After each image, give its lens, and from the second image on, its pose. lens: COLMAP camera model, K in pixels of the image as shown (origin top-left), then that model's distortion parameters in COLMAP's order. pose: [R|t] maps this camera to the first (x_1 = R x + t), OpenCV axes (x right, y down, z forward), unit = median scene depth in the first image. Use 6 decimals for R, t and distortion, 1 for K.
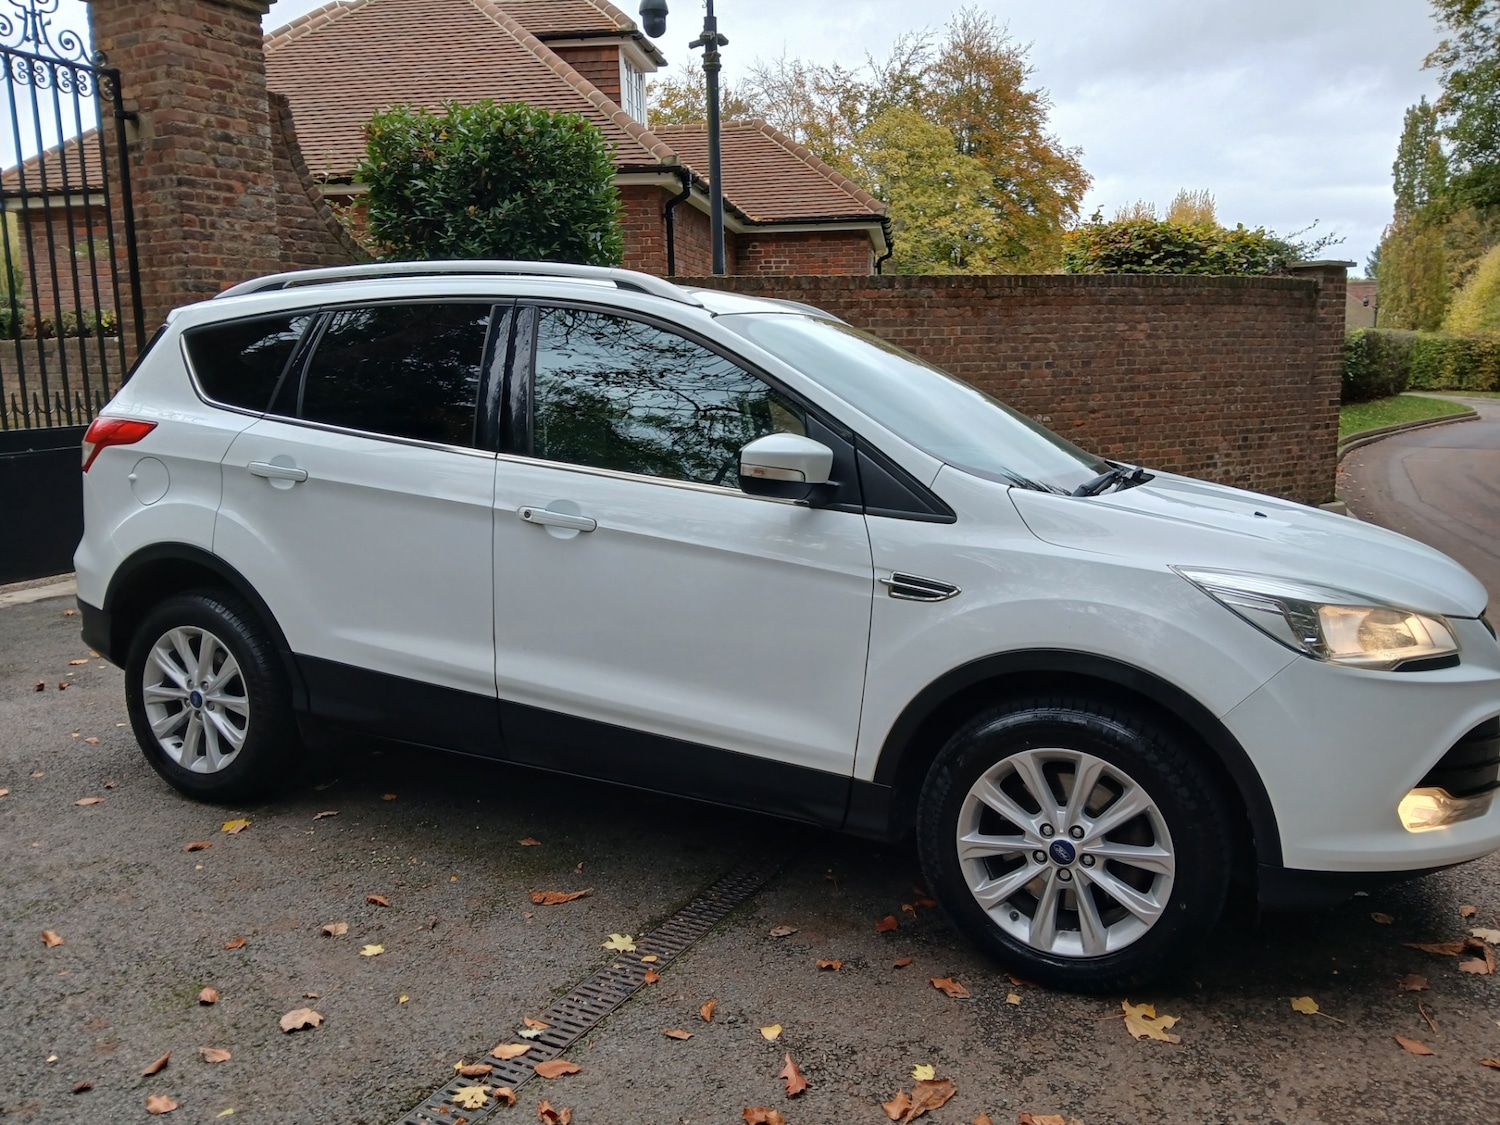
lens RADIAL K [[1166.5, 0, 761.3], [0, 1166.5, 559.8], [0, 0, 1]] dist [0.043142, -0.109359]
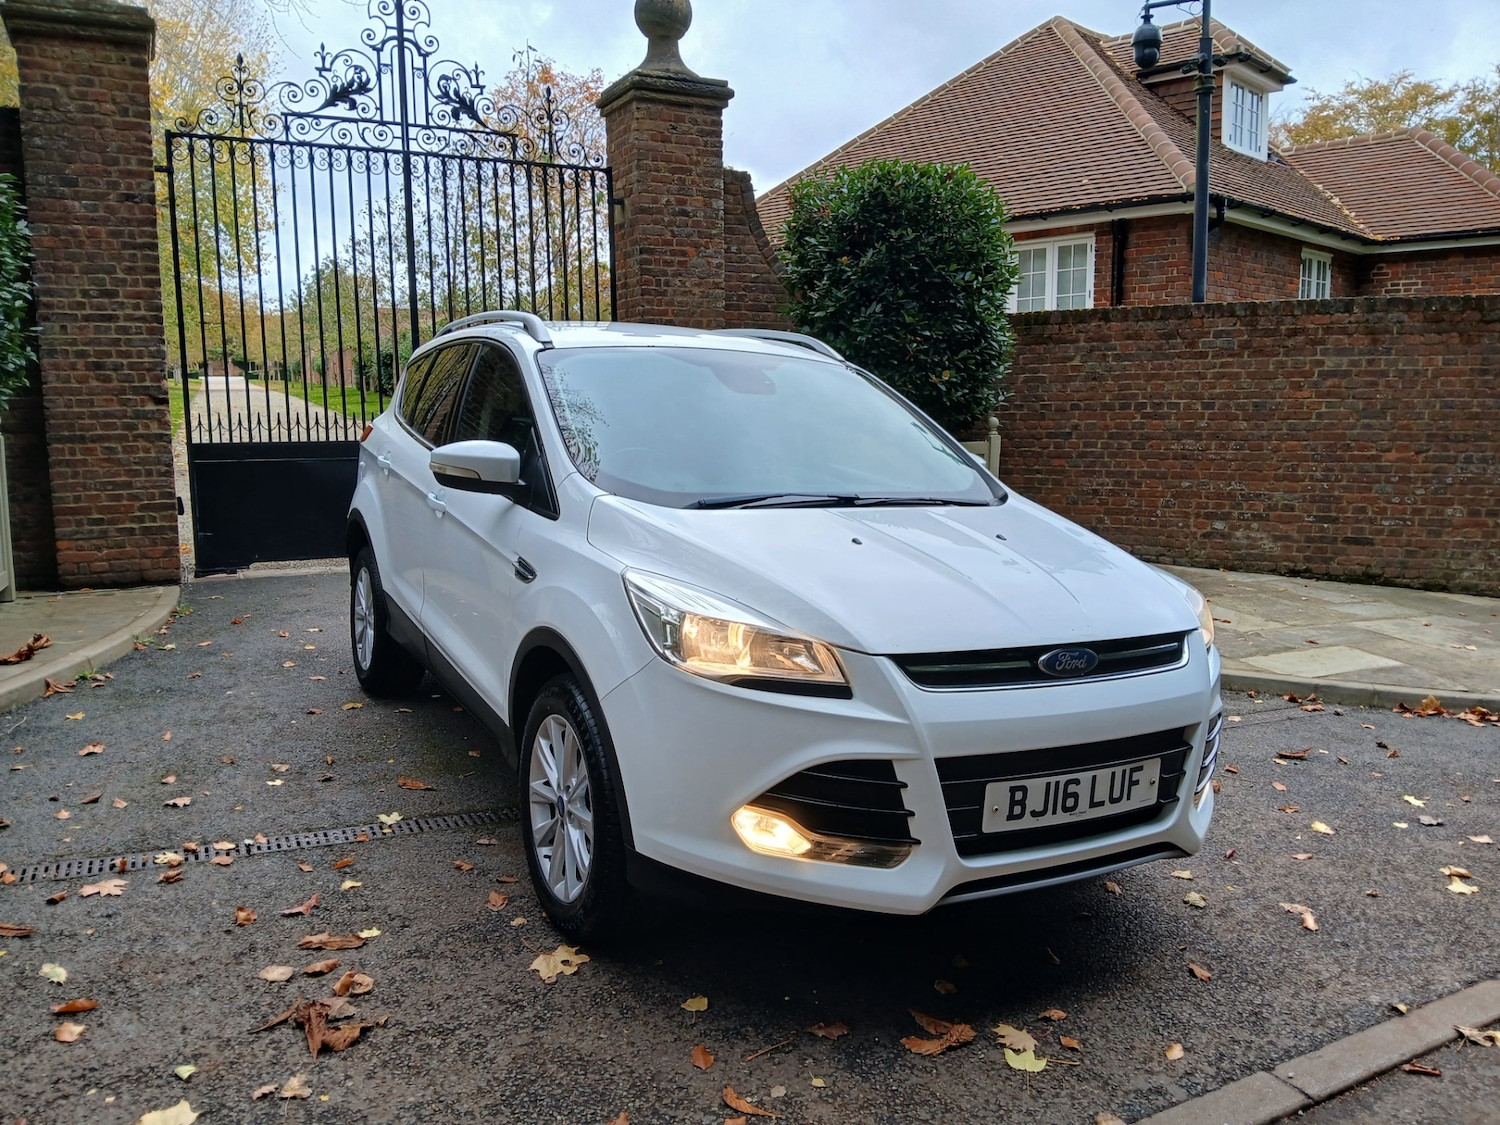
lens RADIAL K [[1156.4, 0, 756.2], [0, 1156.4, 557.1], [0, 0, 1]] dist [0.072073, -0.166015]
pose [[0.802239, 0.091047, -0.590020, 0.381983], [-0.109309, 0.993996, 0.004759, -0.007952], [0.586911, 0.060677, 0.807375, 0.060722]]
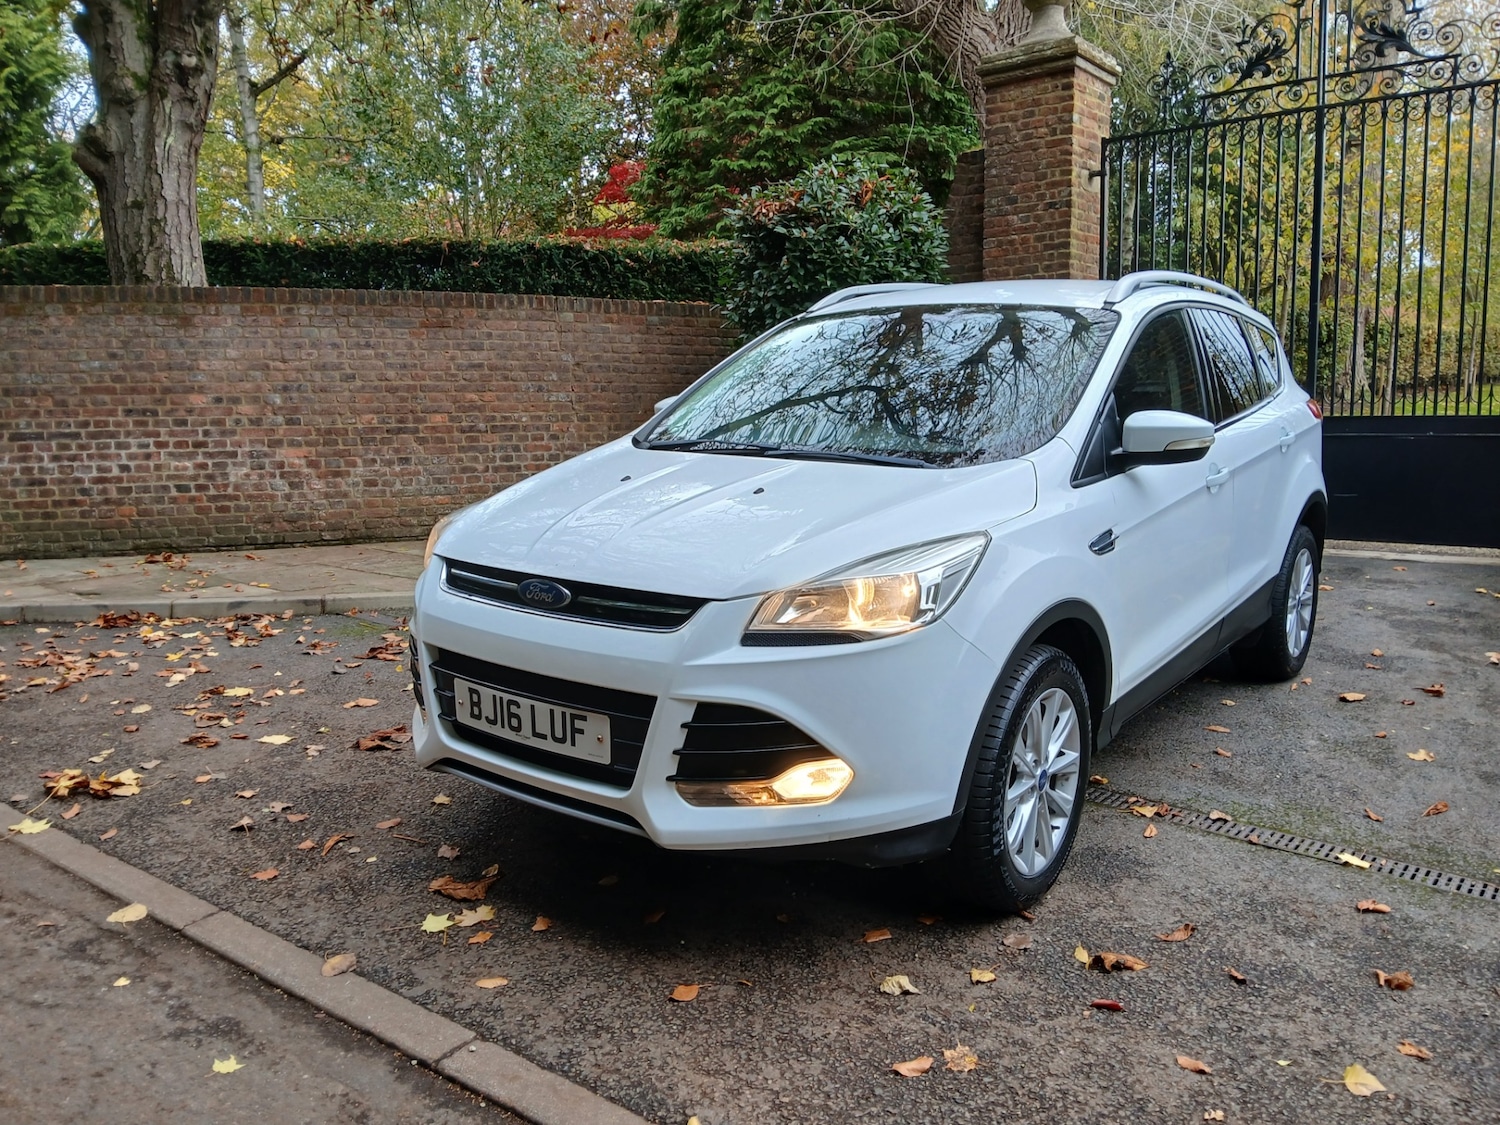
lens RADIAL K [[1172.9, 0, 753.8], [0, 1172.9, 561.3], [0, 0, 1]] dist [0.040640, -0.102439]
pose [[-0.203118, 0.143478, -0.968585, 0.595280], [-0.152003, 0.972593, 0.175948, -0.069638], [0.967284, 0.182966, -0.175742, 0.534323]]
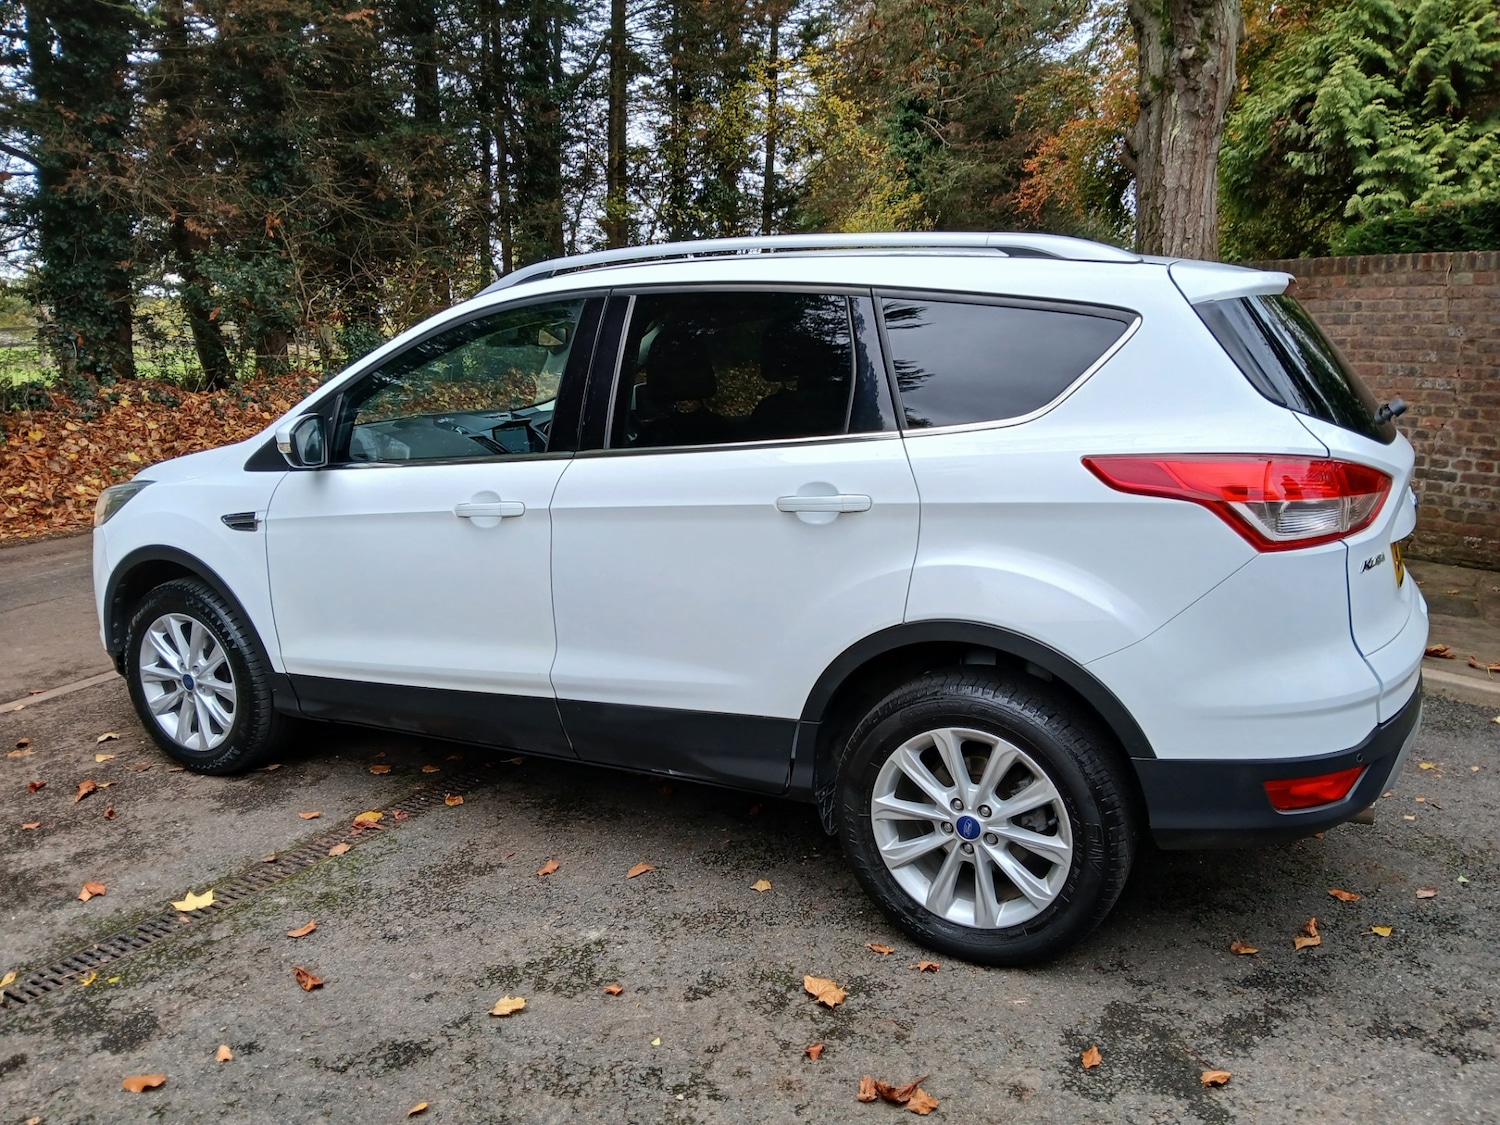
lens RADIAL K [[1167.1, 0, 750.0], [0, 1167.1, 562.5], [0, 0, 1]] dist [0.024076, -0.065044]
pose [[-0.998049, -0.023372, 0.057897, -0.094578], [-0.002210, 0.939937, 0.341341, -0.174661], [-0.062398, 0.340547, -0.938155, 1.058509]]
